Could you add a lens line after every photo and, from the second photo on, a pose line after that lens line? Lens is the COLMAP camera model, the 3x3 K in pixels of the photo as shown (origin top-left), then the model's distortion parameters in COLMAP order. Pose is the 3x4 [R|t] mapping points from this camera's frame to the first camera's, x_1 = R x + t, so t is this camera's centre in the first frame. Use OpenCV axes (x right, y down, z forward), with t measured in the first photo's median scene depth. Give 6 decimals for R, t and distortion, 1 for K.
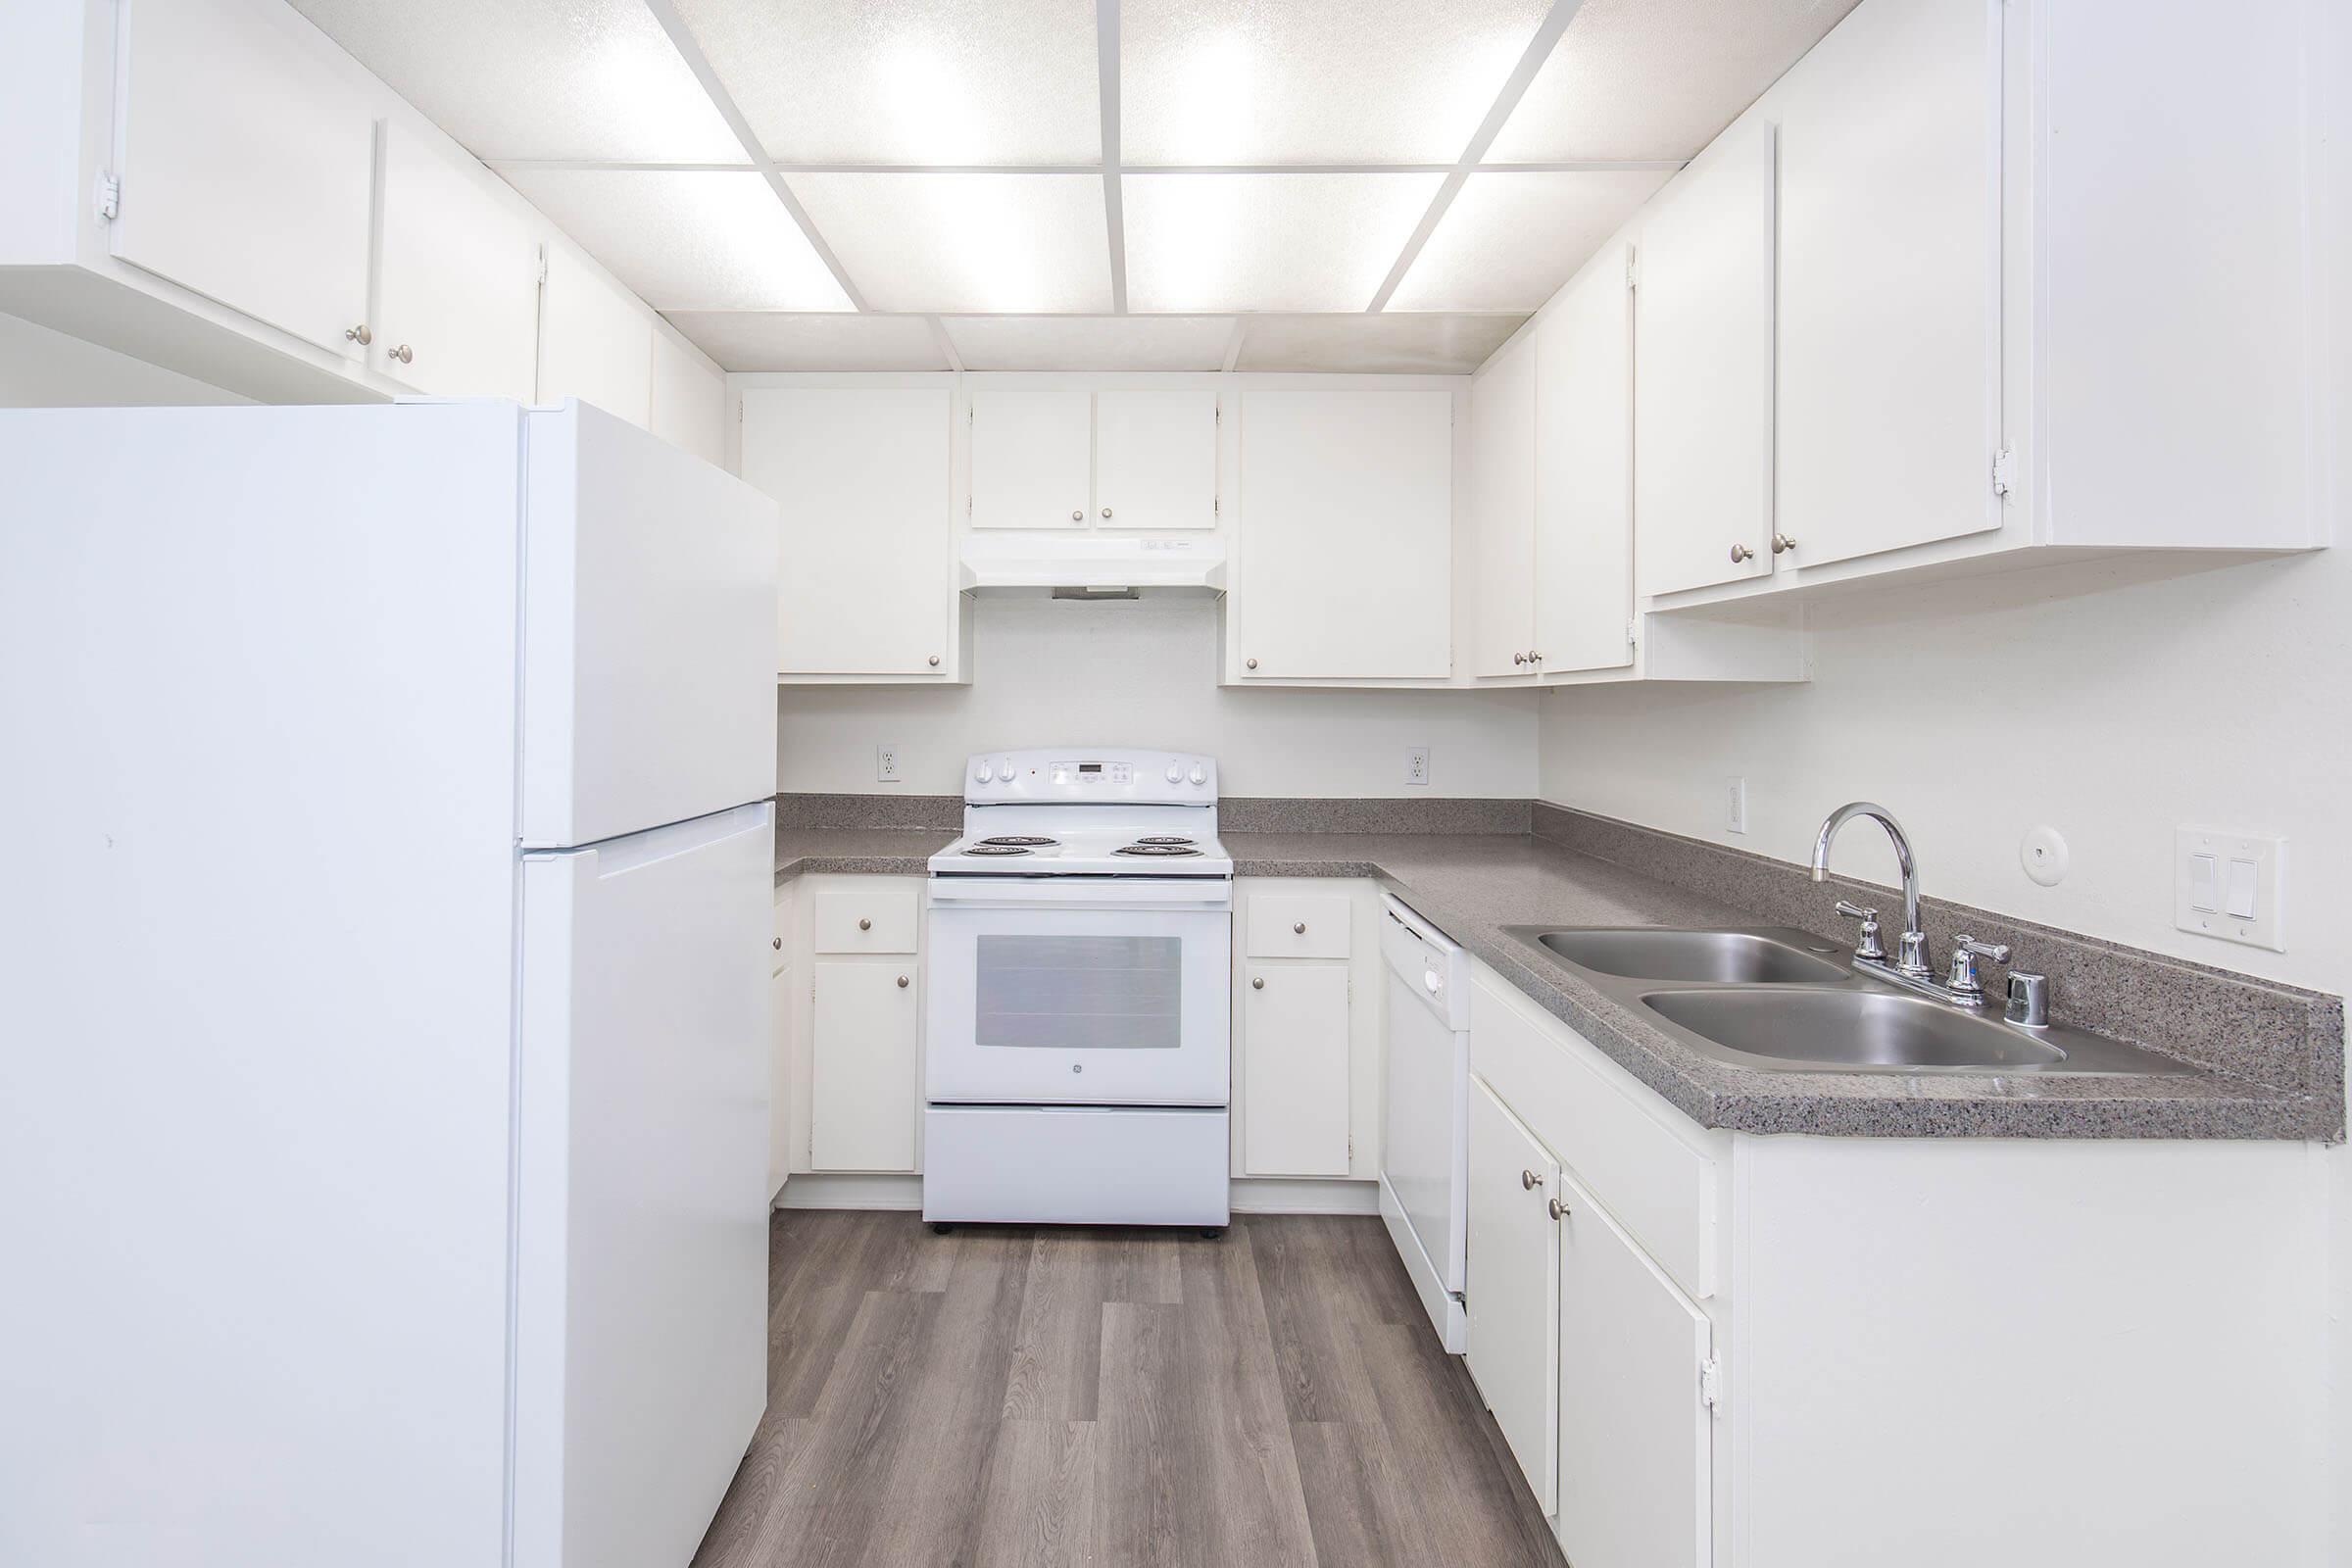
lens RADIAL K [[1171.7, 0, 1129.9], [0, 1171.7, 683.7], [0, 0, 1]] dist [0.003386, -0.001279]
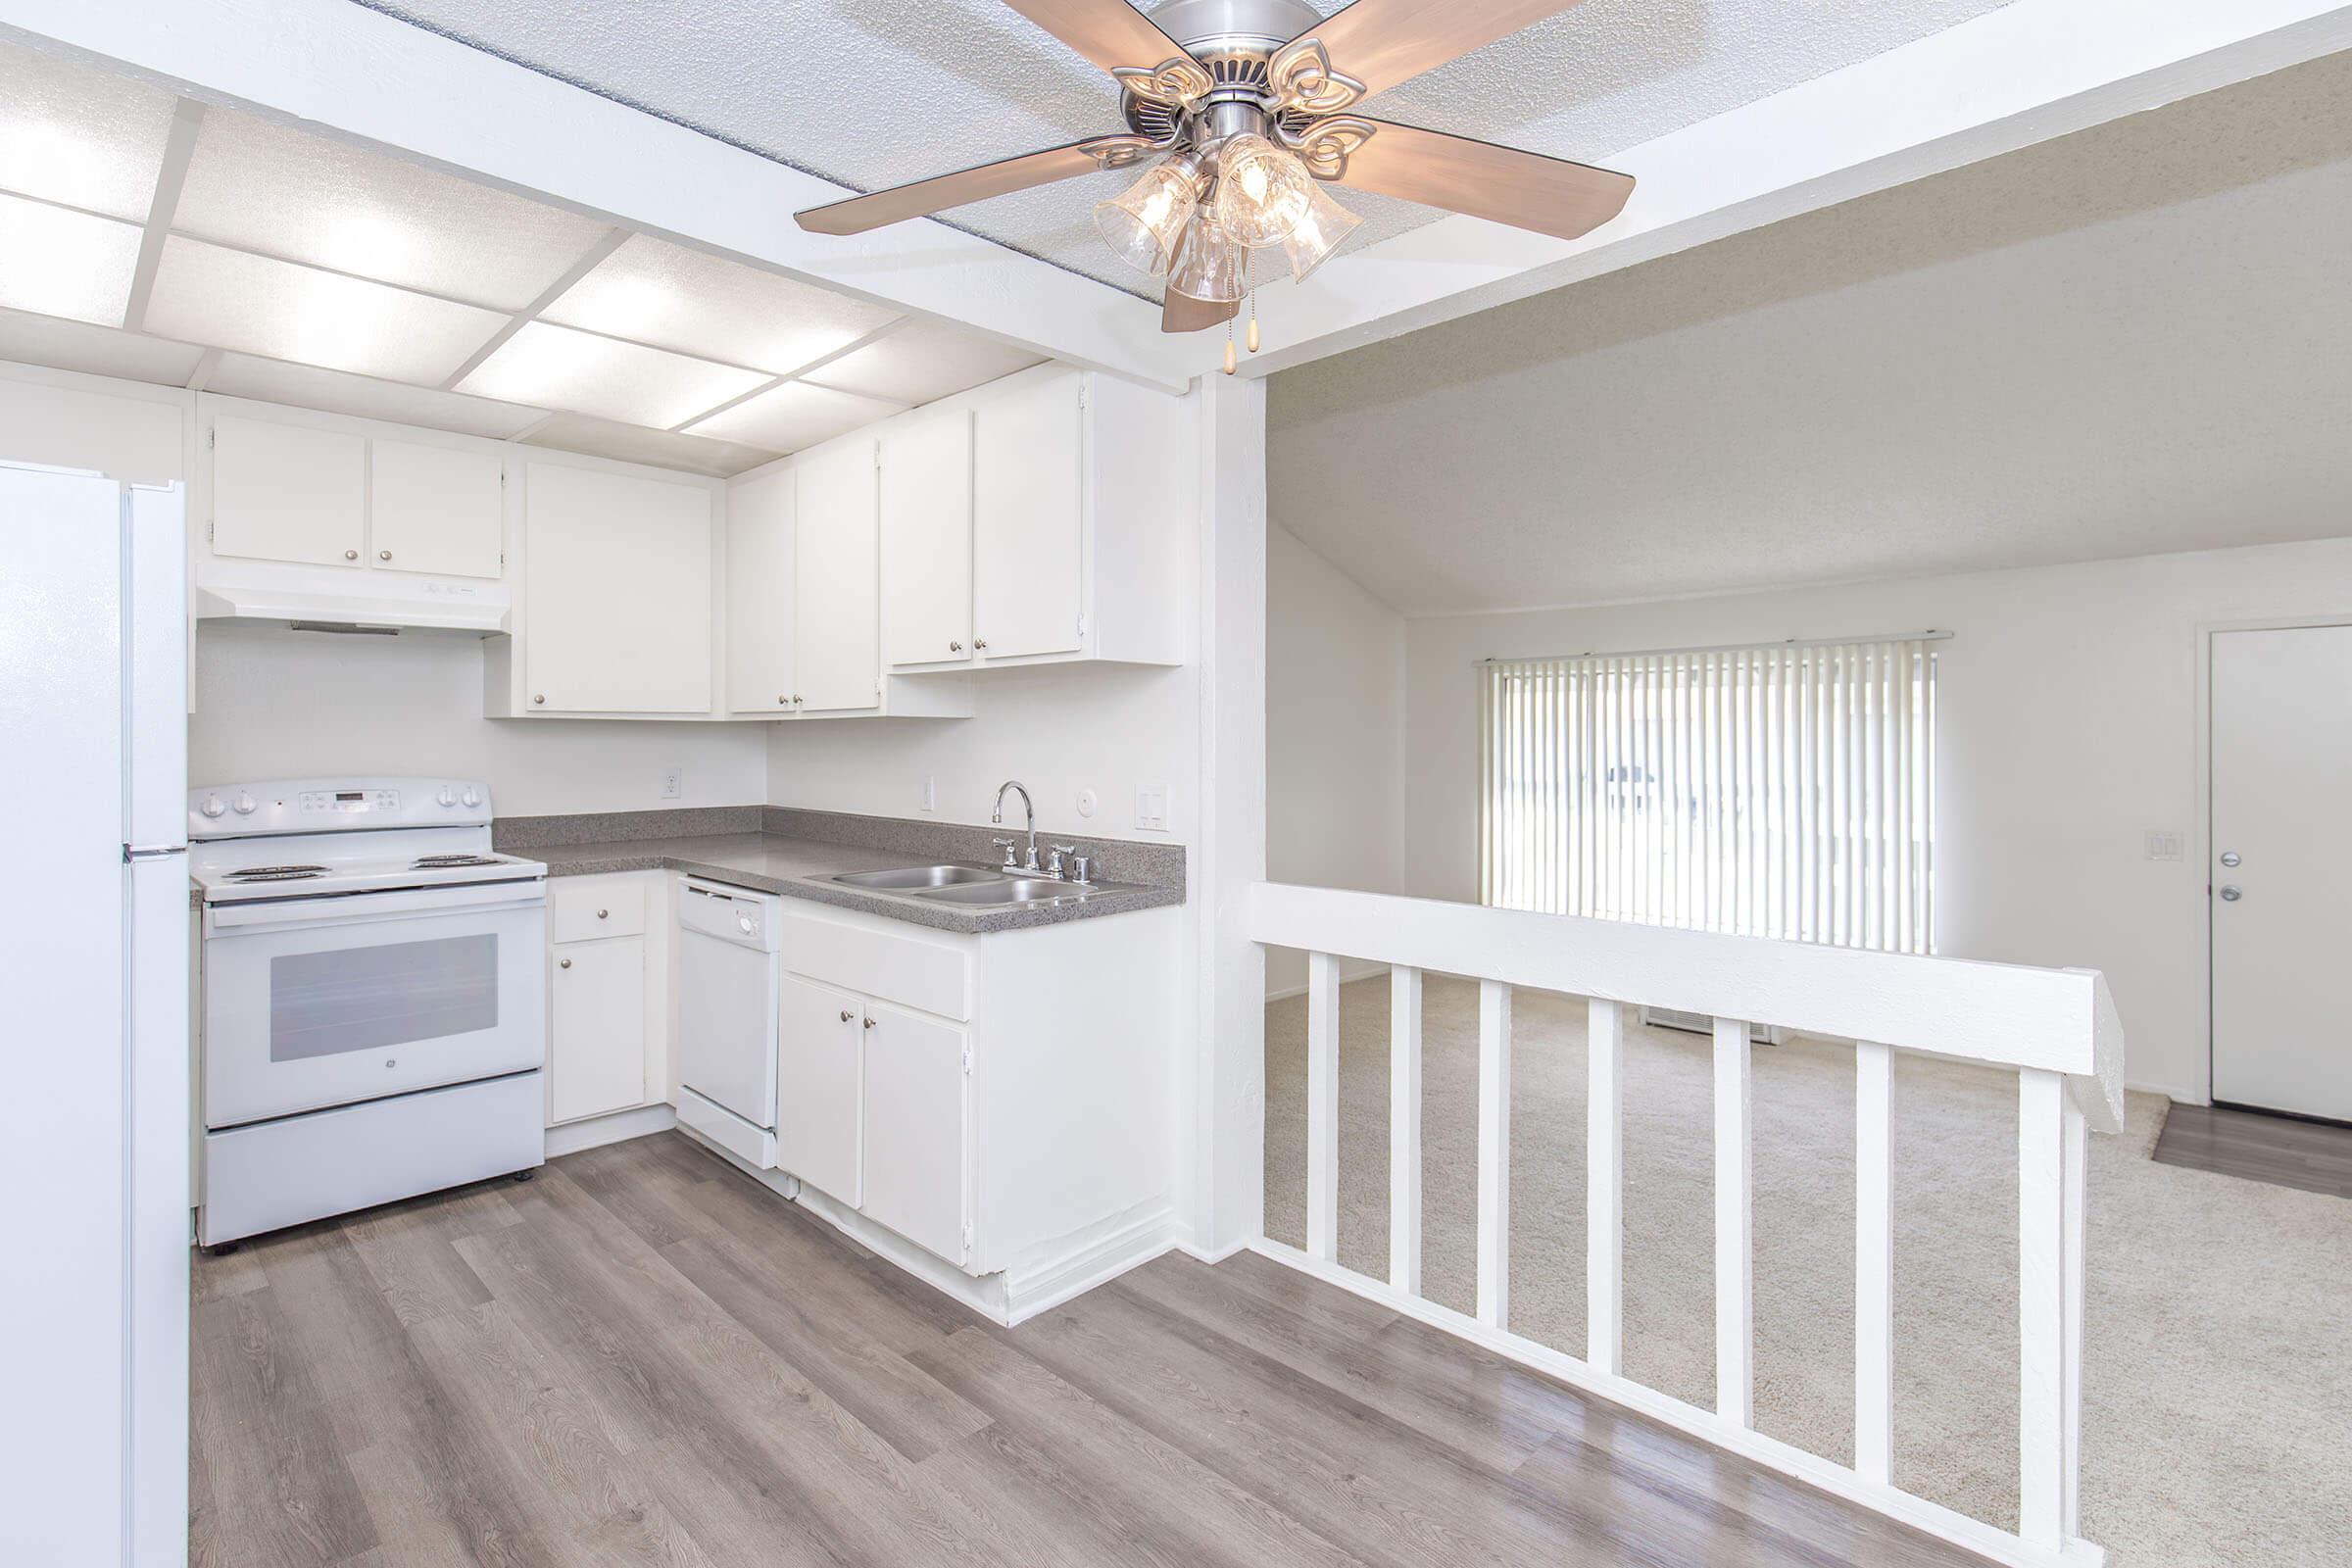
lens RADIAL K [[1151.0, 0, 1191.5], [0, 1151.0, 733.6], [0, 0, 1]] dist [0.004267, 0.000455]
pose [[0.701267, -0.004684, 0.712883, -0.291898], [-0.005907, 0.999906, 0.012381, -0.000757], [-0.712874, -0.012893, 0.701173, -0.300189]]
